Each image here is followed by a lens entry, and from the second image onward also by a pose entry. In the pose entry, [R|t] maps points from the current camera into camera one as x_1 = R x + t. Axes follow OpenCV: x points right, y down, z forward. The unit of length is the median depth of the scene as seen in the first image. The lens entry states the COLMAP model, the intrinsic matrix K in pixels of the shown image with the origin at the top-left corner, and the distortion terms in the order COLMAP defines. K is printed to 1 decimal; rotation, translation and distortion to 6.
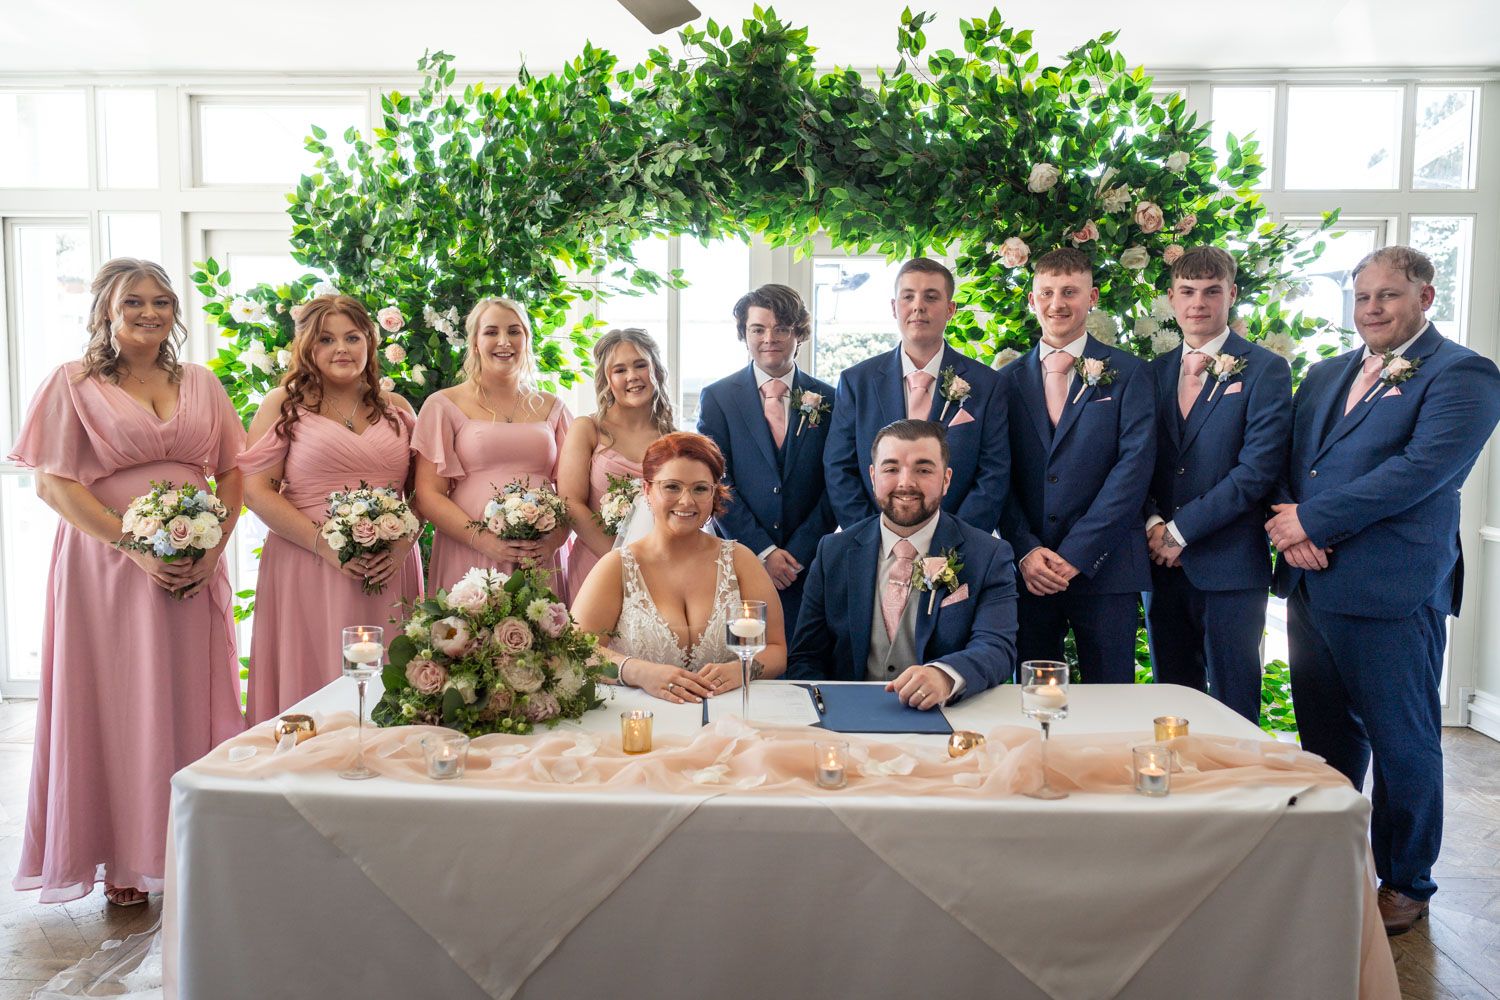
lens RADIAL K [[1045.4, 0, 750.0], [0, 1045.4, 500.0], [0, 0, 1]] dist [0.002901, -0.000383]
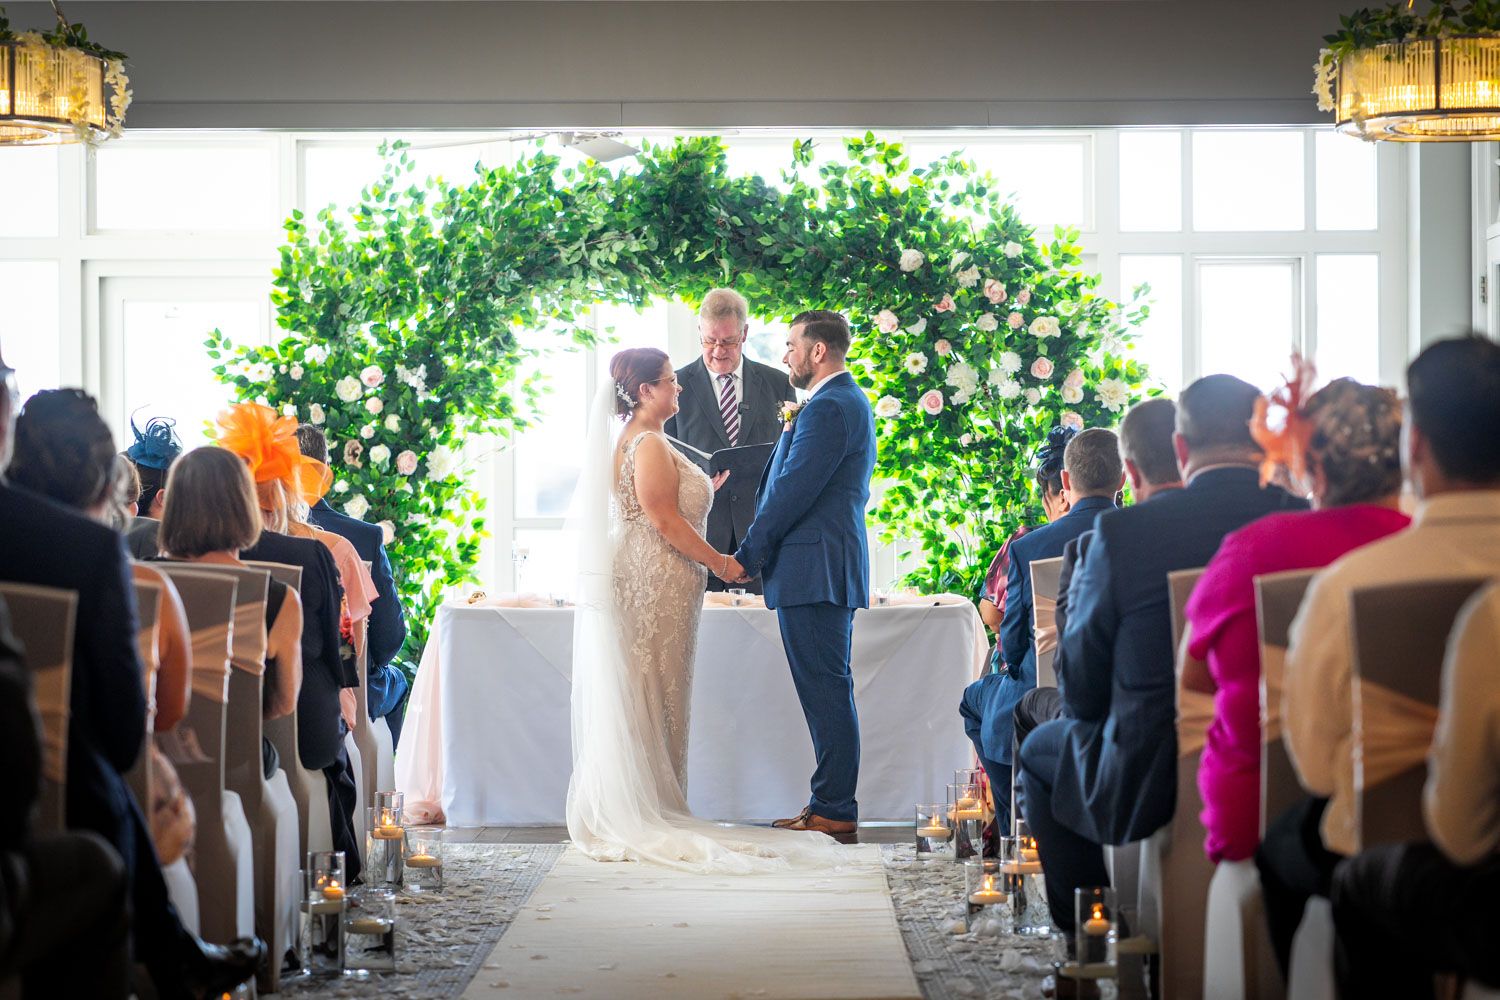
lens RADIAL K [[3637.1, 0, 750.0], [0, 3637.1, 500.0], [0, 0, 1]] dist [0.007148, 0.085134]
pose [[0.998324, -0.014523, 0.056027, -0.157606], [0.019757, 0.995374, -0.094028, 0.375568], [-0.054403, 0.094977, 0.993992, -3.223968]]
